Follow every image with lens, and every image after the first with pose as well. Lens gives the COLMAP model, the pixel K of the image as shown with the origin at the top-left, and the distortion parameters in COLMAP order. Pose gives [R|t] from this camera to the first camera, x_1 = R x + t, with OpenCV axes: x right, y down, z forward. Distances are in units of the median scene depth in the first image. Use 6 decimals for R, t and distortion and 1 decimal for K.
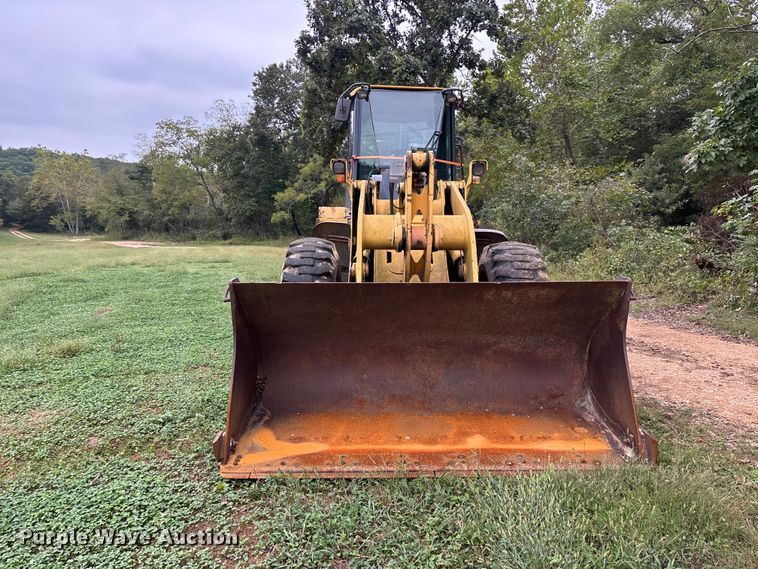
lens RADIAL K [[559.5, 0, 380.5], [0, 559.5, 286.9], [0, 0, 1]] dist [0.106877, -0.000848]
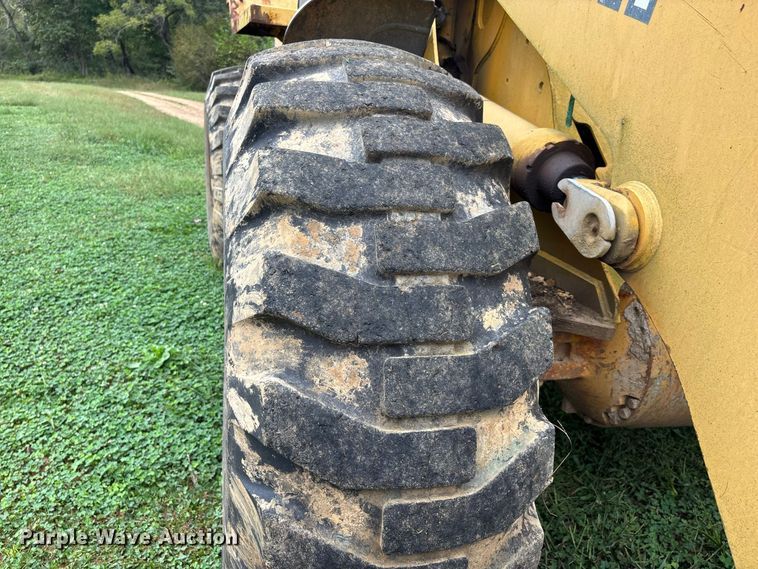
lens RADIAL K [[574.7, 0, 377.9], [0, 574.7, 282.8], [0, 0, 1]] dist [0.056711, -0.065358]
pose [[0.969679, -0.018586, 0.243676, -0.015076], [-0.038703, 0.972840, 0.228219, -0.004557], [-0.241299, -0.230730, 0.942623, 0.070518]]
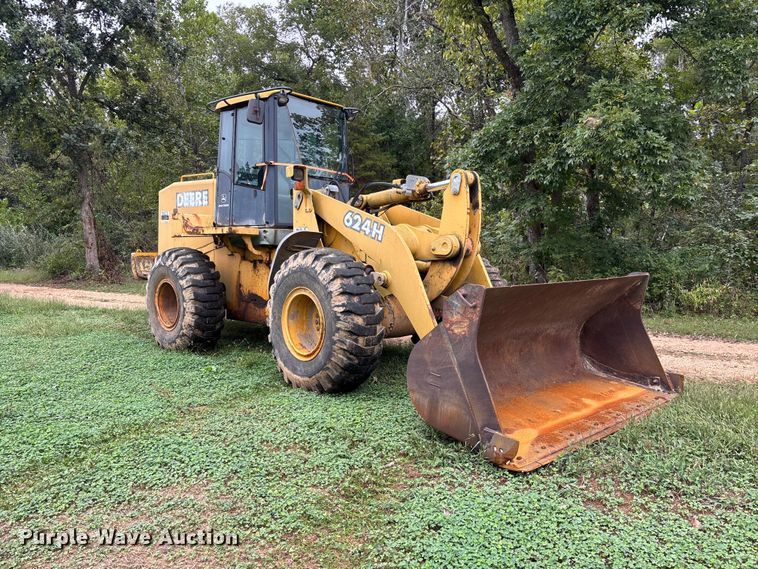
lens RADIAL K [[574.7, 0, 377.9], [0, 574.7, 282.8], [0, 0, 1]] dist [0.056711, -0.065358]
pose [[0.746366, -0.040661, 0.664292, -0.064051], [0.062477, 0.998005, -0.009109, -0.001189], [-0.662597, 0.048302, 0.747417, 0.019224]]
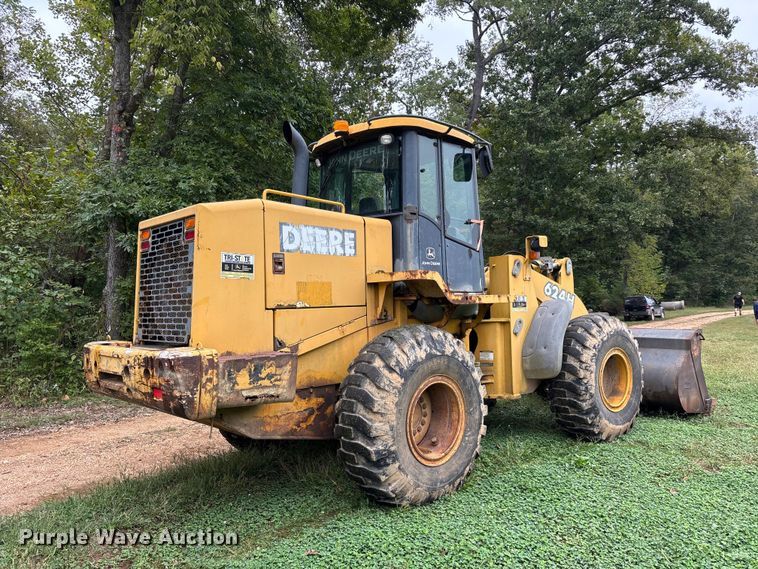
lens RADIAL K [[559.5, 0, 380.5], [0, 559.5, 286.9], [0, 0, 1]] dist [0.106877, -0.000848]
pose [[-0.621388, 0.025674, 0.783082, -0.068309], [0.089883, 0.995200, 0.038695, -0.020523], [-0.778330, 0.094430, -0.620714, 0.186033]]
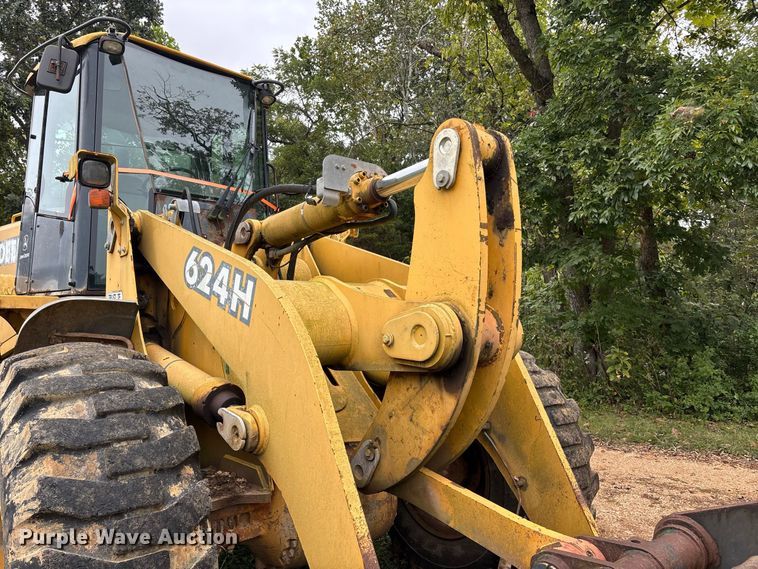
lens RADIAL K [[574.7, 0, 377.9], [0, 574.7, 282.8], [0, 0, 1]] dist [0.056711, -0.065358]
pose [[0.766364, 0.025892, 0.641884, -0.019078], [0.077638, 0.988131, -0.132552, -0.005770], [-0.637698, 0.151418, 0.755258, 0.055914]]
